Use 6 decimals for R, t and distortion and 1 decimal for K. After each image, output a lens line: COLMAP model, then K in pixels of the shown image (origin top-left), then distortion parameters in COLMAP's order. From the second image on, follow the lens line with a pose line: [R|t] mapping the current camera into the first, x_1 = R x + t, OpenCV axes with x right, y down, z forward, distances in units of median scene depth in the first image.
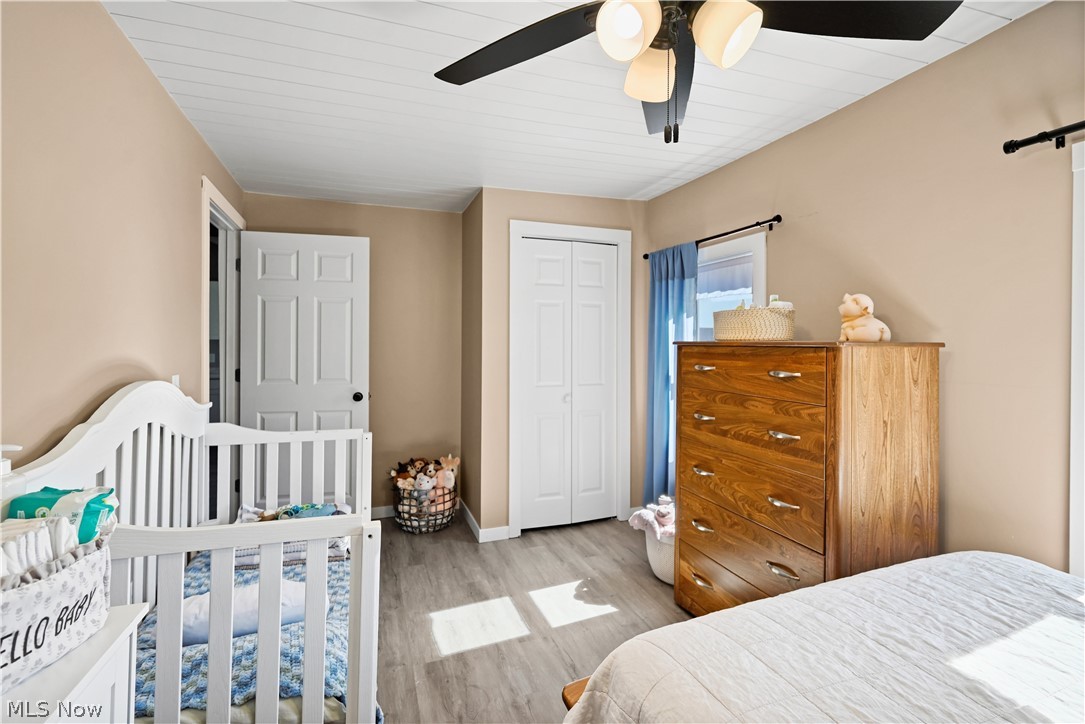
lens RADIAL K [[496.6, 0, 527.2], [0, 496.6, 344.9], [0, 0, 1]] dist [0.000430, 0.000550]
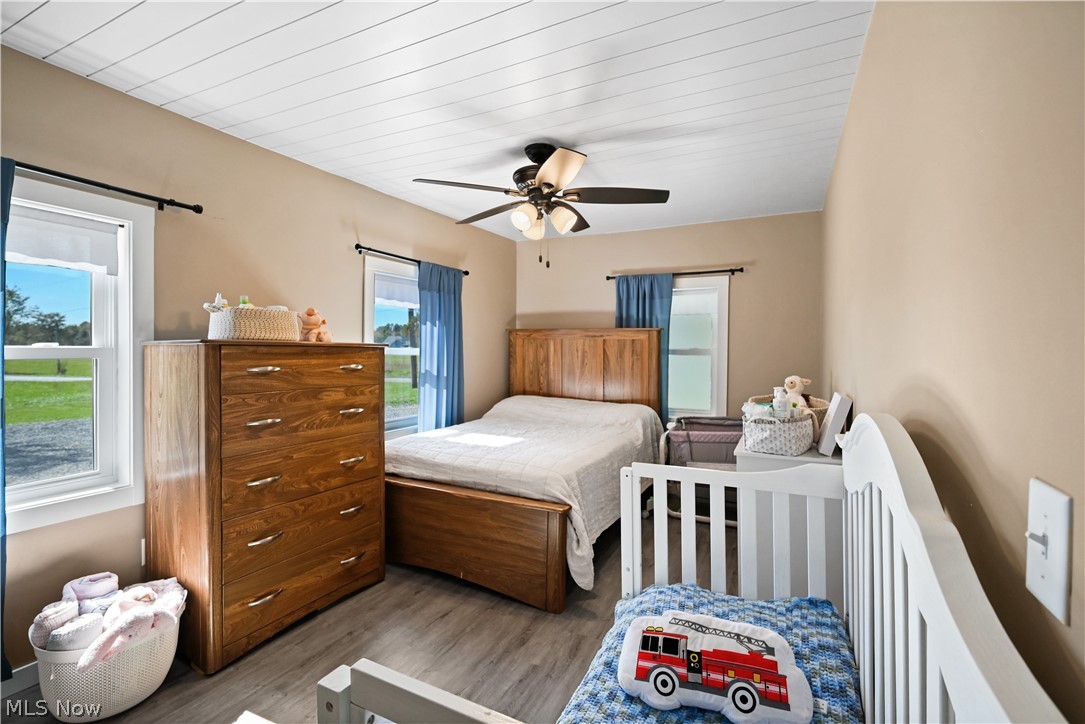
lens RADIAL K [[505.4, 0, 532.8], [0, 505.4, 343.7], [0, 0, 1]] dist [0.002513, 0.000113]
pose [[-0.699721, -0.002302, 0.714412, -0.741219], [-0.010389, 0.999922, -0.006952, -0.000755], [-0.714341, -0.012287, -0.699690, 1.434593]]
